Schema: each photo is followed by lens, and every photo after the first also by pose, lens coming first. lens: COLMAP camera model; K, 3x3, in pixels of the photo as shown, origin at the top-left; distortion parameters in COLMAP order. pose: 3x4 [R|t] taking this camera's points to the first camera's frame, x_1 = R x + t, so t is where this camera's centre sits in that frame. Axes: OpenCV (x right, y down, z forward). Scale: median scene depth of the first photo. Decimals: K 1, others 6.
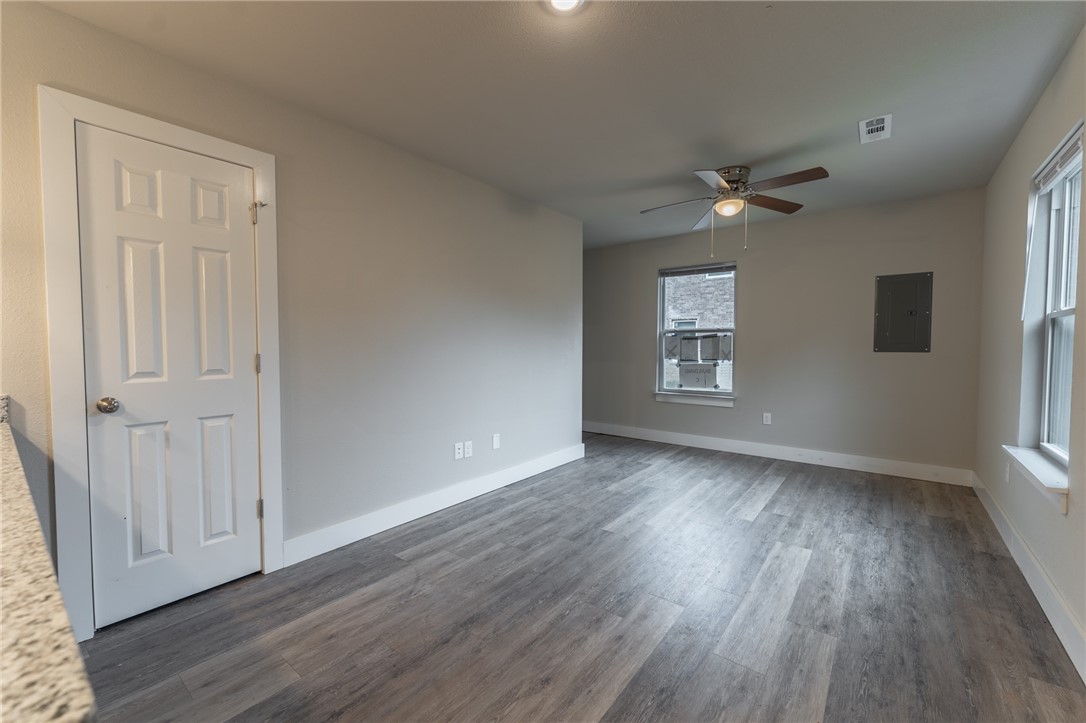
lens RADIAL K [[437.5, 0, 541.6], [0, 437.5, 363.0], [0, 0, 1]] dist [-0.003048, 0.000732]
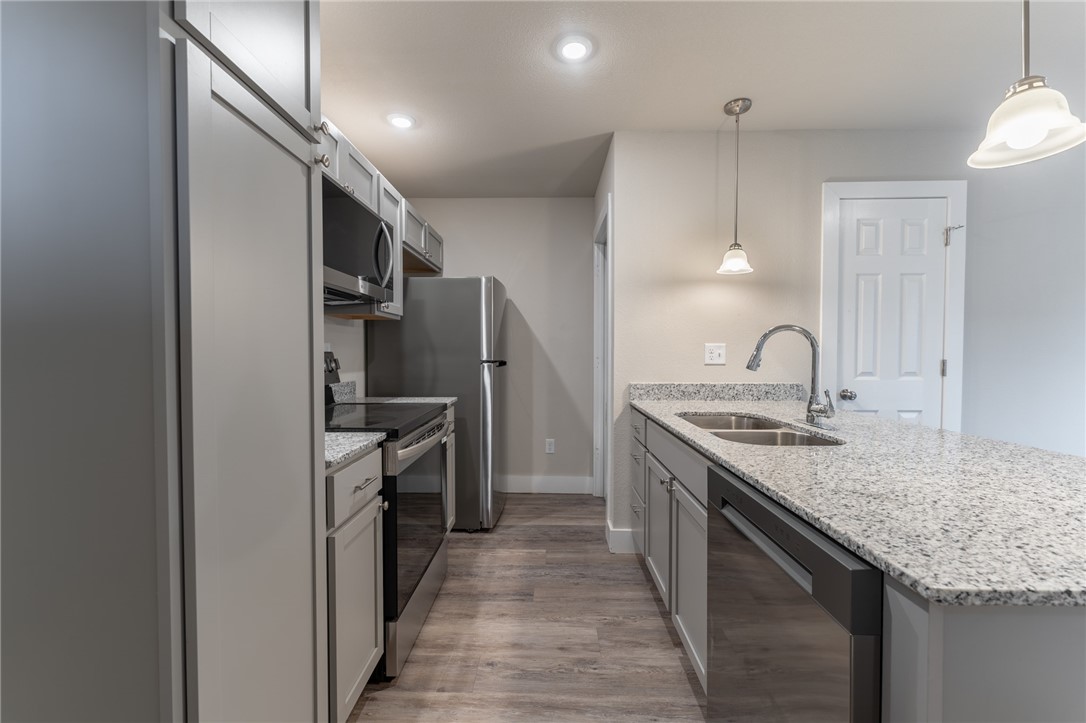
lens RADIAL K [[437.5, 0, 537.1], [0, 437.5, 362.2], [0, 0, 1]] dist [-0.003048, 0.000732]
pose [[0.602715, 0.018177, -0.797749, -0.316491], [-0.030593, 0.999532, -0.000339, 0.015307], [0.797370, 0.024610, 0.602989, -0.436584]]
